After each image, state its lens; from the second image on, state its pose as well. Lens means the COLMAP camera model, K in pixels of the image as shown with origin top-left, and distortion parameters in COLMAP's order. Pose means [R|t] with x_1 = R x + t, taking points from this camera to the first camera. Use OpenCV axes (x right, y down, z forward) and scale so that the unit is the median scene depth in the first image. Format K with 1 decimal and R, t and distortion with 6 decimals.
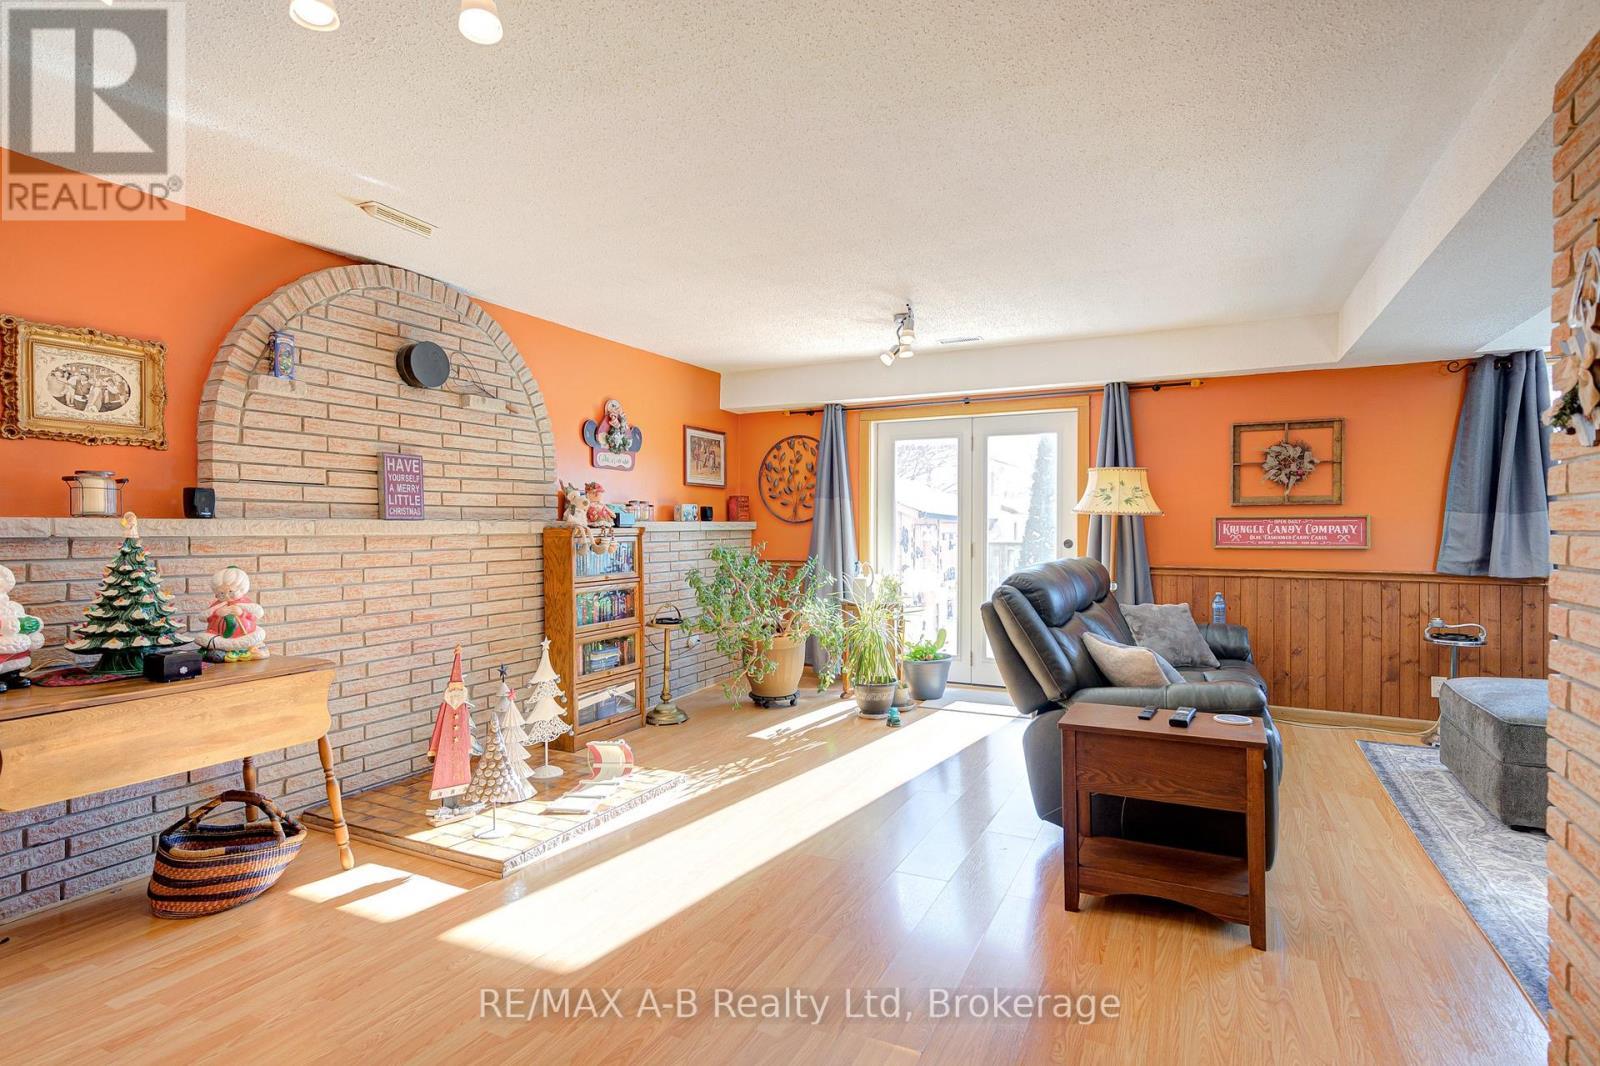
lens RADIAL K [[778.5, 0, 800.0], [0, 778.5, 533.0], [0, 0, 1]] dist [-0.000503, -0.000264]
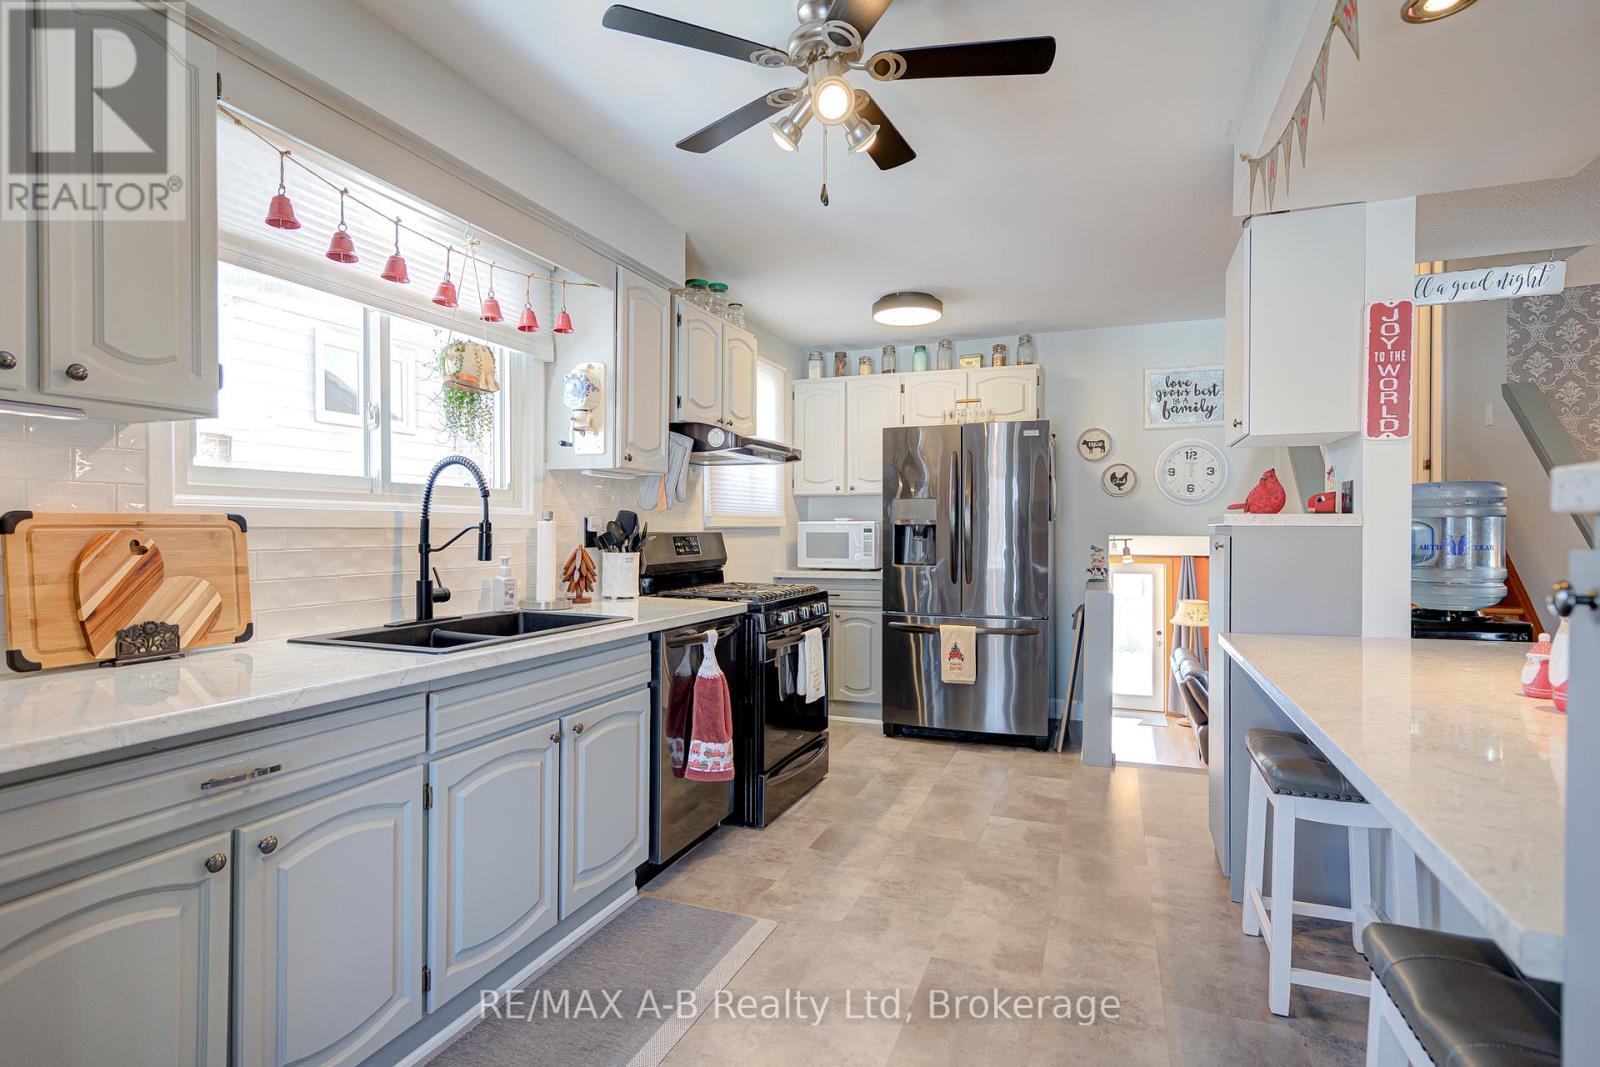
lens RADIAL K [[794.1, 0, 800.0], [0, 794.1, 533.5], [0, 0, 1]] dist [0.001196, -0.000875]
pose [[0.996110, 0.000147, 0.088116, -0.812922], [0.000172, 0.999993, -0.003610, -0.256866], [-0.088116, 0.003612, 0.996104, -1.002132]]
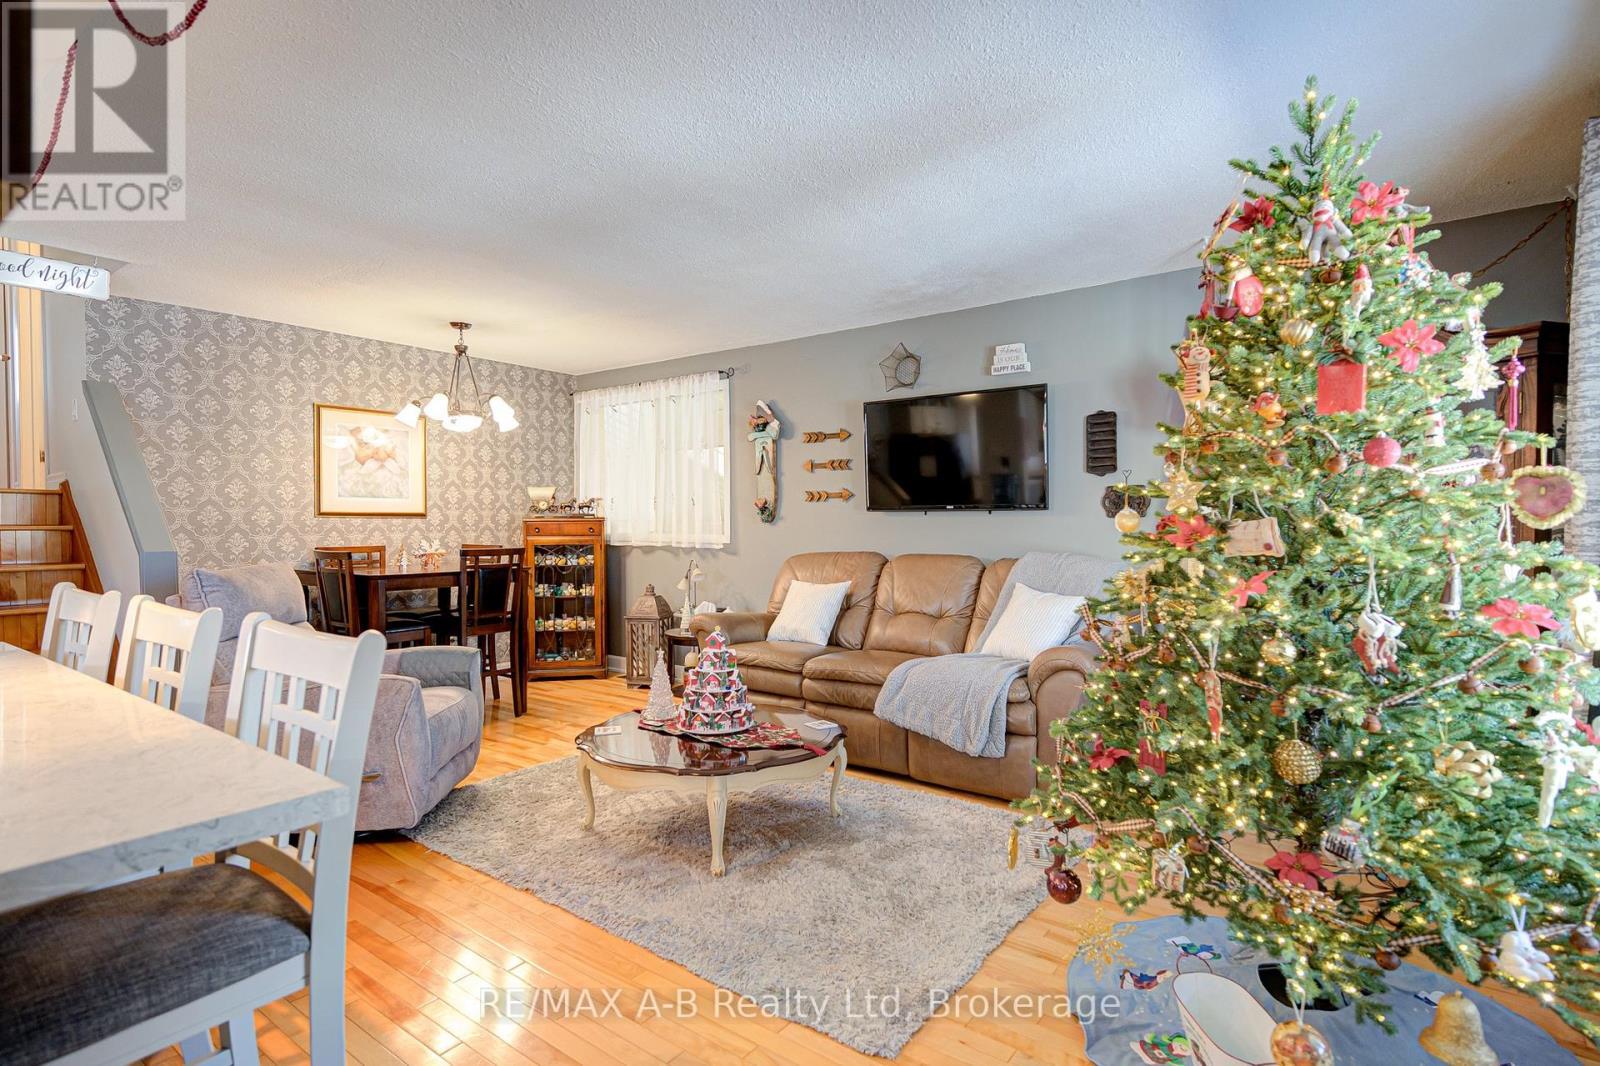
lens RADIAL K [[798.6, 0, 805.0], [0, 798.6, 523.8], [0, 0, 1]] dist [0.002494, 0.000132]
pose [[0.170379, -0.001425, 0.985378, -0.696139], [0.012100, 0.999927, -0.000647, -0.257080], [-0.985304, 0.012033, 0.170384, -1.127900]]
